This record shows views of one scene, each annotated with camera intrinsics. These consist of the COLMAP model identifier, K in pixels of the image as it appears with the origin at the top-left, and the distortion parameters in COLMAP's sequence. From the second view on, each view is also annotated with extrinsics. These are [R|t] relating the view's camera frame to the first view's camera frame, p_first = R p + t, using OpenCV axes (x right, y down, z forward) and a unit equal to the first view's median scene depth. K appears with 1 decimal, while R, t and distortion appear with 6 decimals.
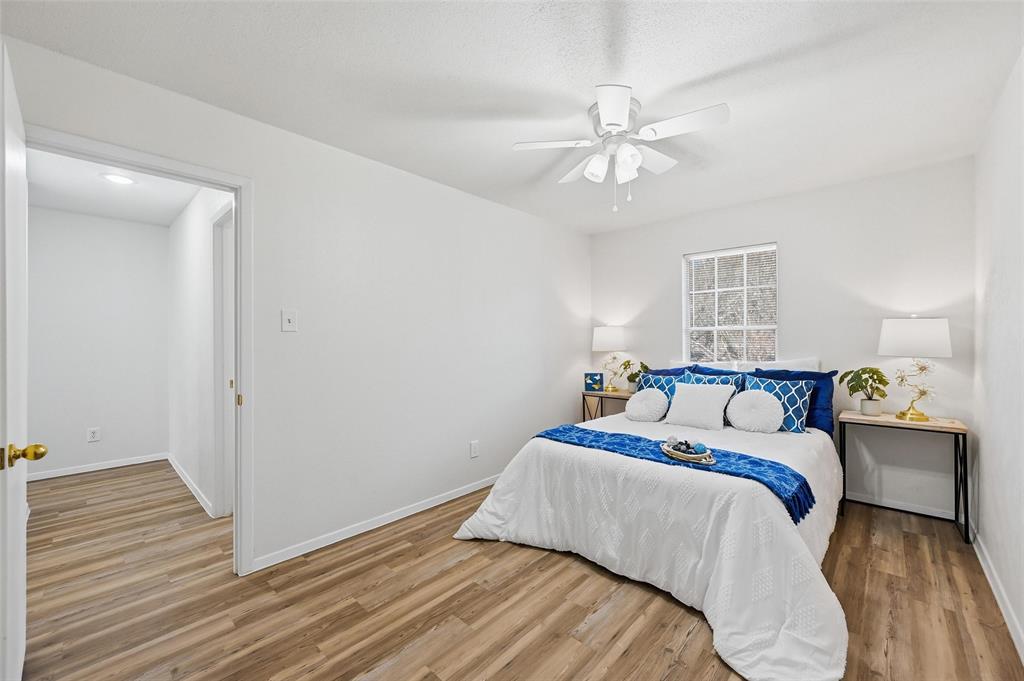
lens RADIAL K [[404.8, 0, 517.7], [0, 404.8, 338.8], [0, 0, 1]] dist [-0.004785, 0.001755]
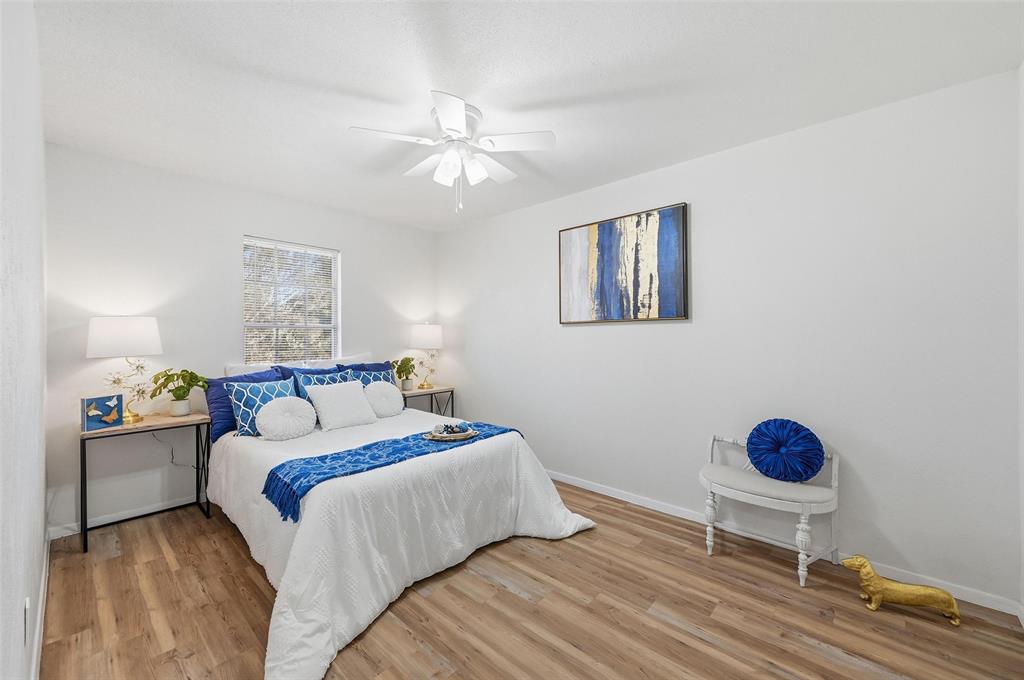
lens RADIAL K [[404.8, 0, 516.5], [0, 404.8, 339.1], [0, 0, 1]] dist [-0.004785, 0.001755]
pose [[-0.012620, 0.002439, 0.999917, -0.677214], [0.003459, 0.999991, -0.002396, 0.013227], [-0.999914, 0.003428, -0.012629, 0.745016]]
